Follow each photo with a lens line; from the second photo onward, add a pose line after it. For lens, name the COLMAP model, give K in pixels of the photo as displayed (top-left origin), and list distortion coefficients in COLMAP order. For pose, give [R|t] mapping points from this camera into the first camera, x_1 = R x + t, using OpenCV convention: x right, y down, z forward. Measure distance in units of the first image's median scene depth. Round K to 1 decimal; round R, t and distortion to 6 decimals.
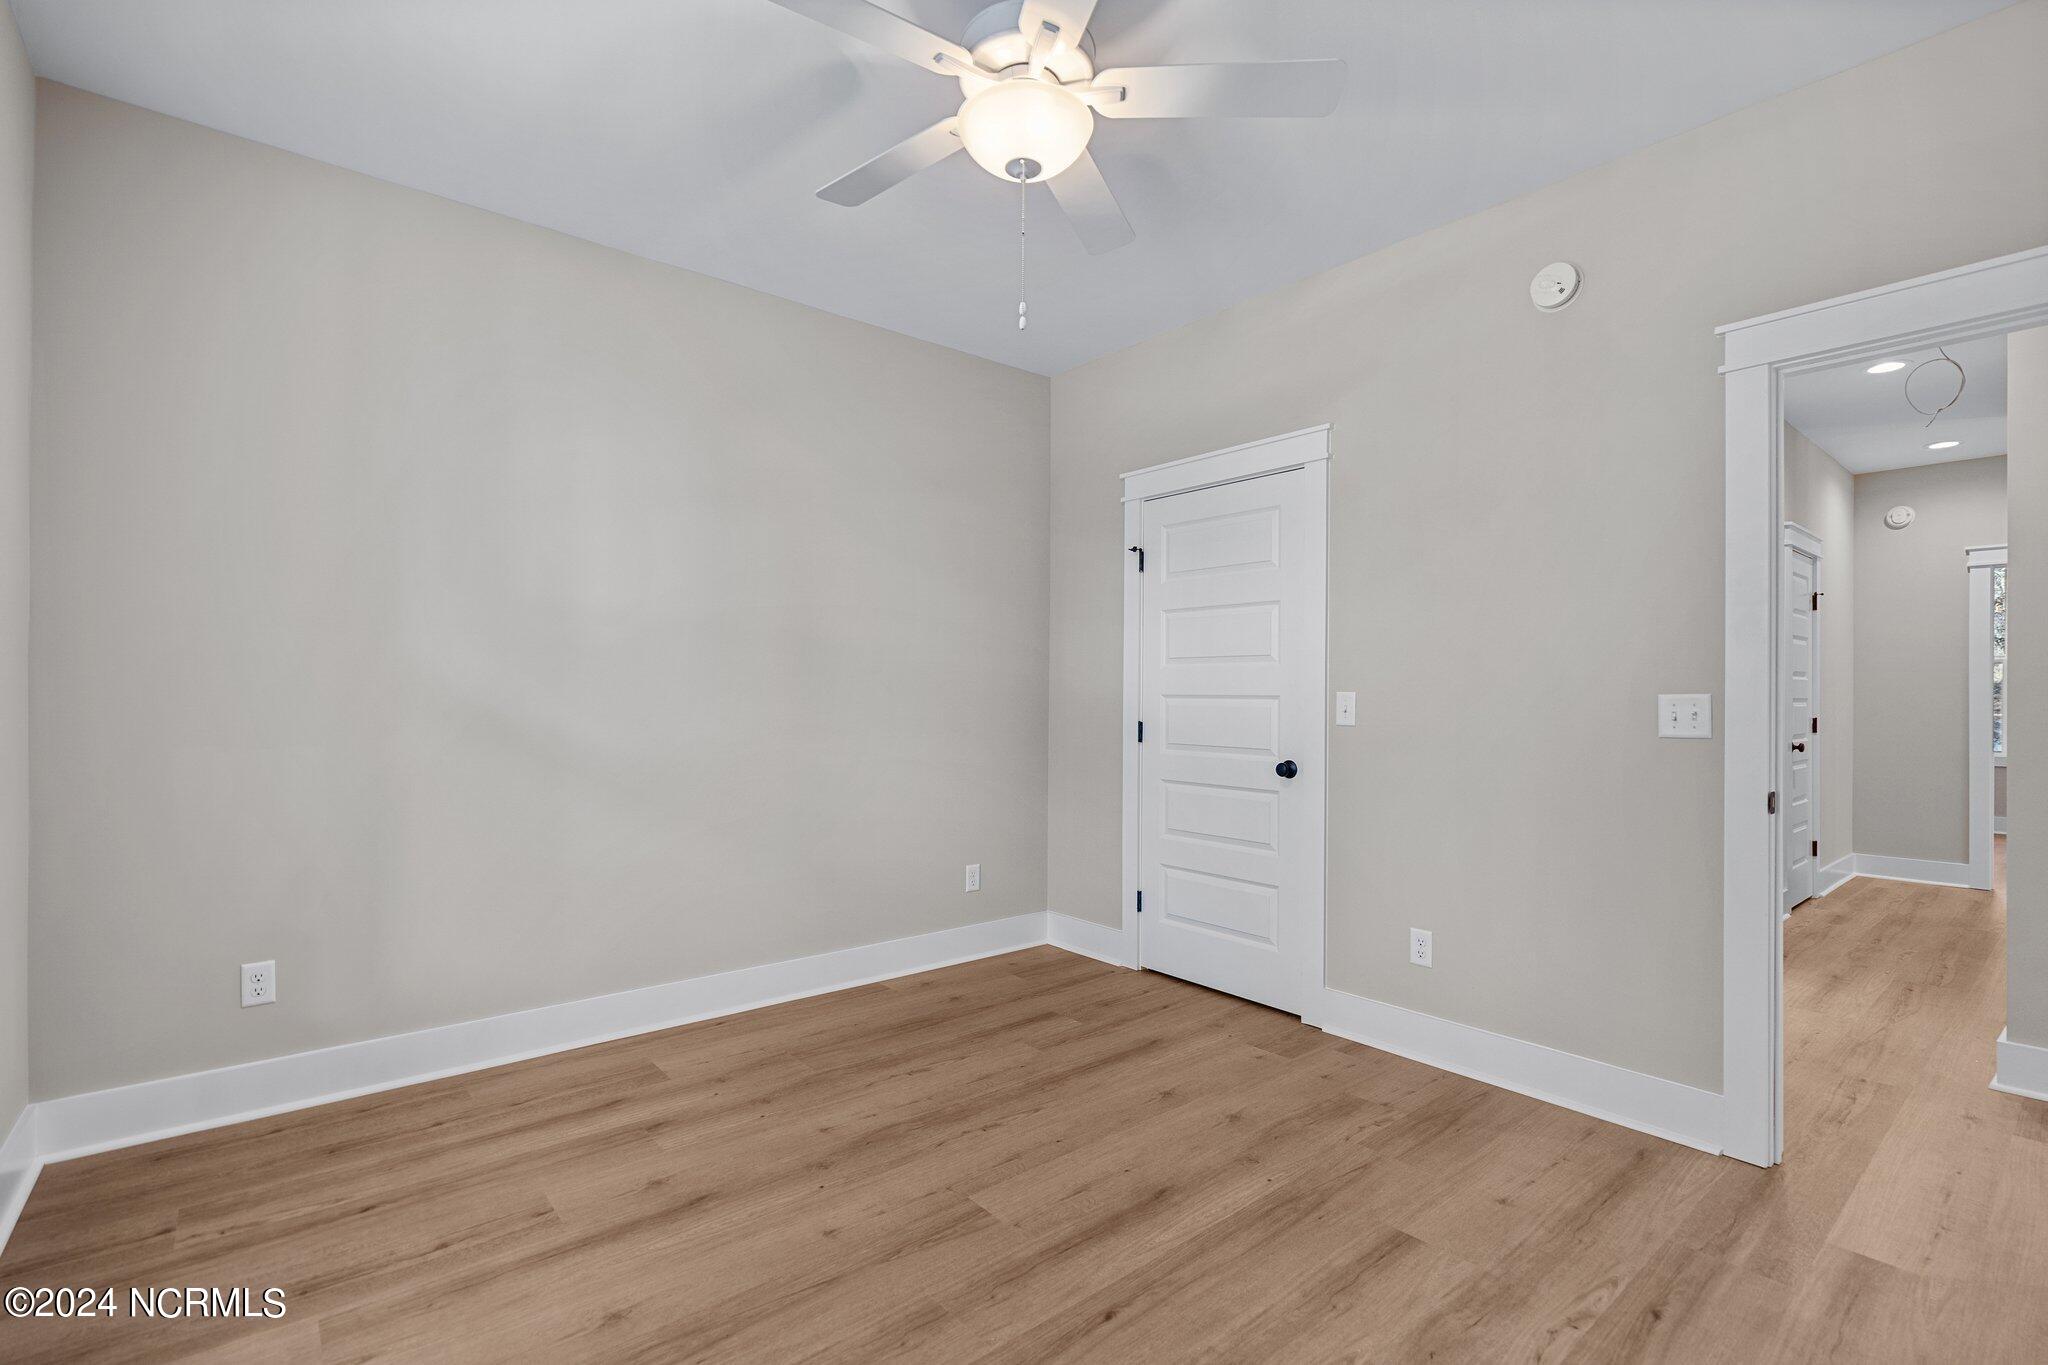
lens RADIAL K [[928.8, 0, 1008.3], [0, 928.8, 685.8], [0, 0, 1]] dist [-0.000013, 0.000075]
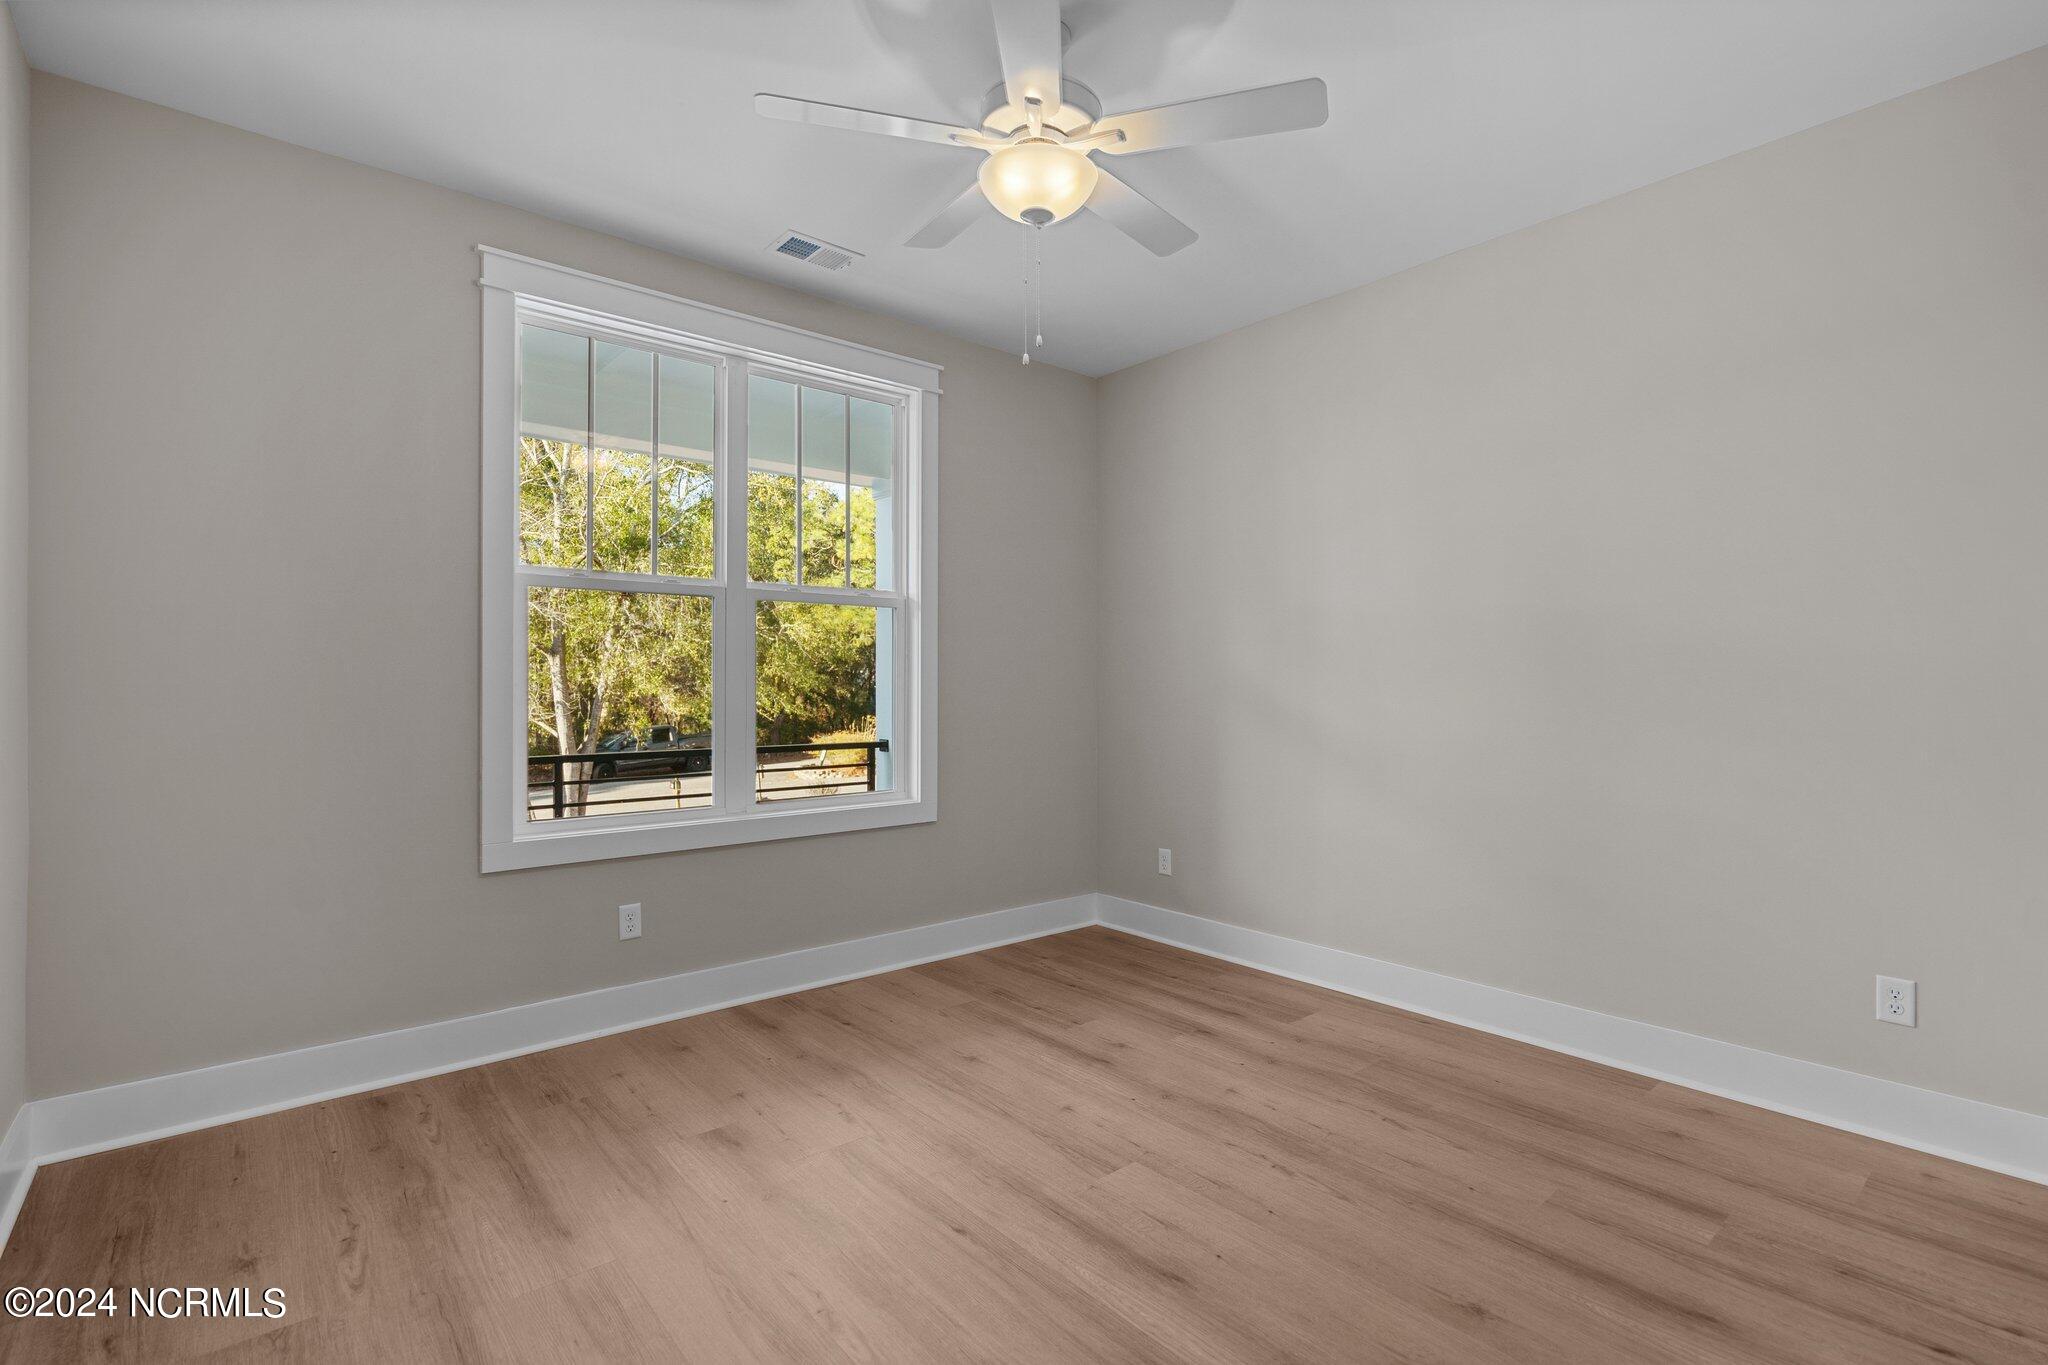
lens RADIAL K [[928.8, 0, 1008.3], [0, 928.8, 685.8], [0, 0, 1]] dist [-0.000013, 0.000075]
pose [[0.006430, -0.009948, -0.999930, 0.802703], [0.011618, 0.999884, -0.009873, 0.021090], [0.999912, -0.011554, 0.006545, 0.688196]]
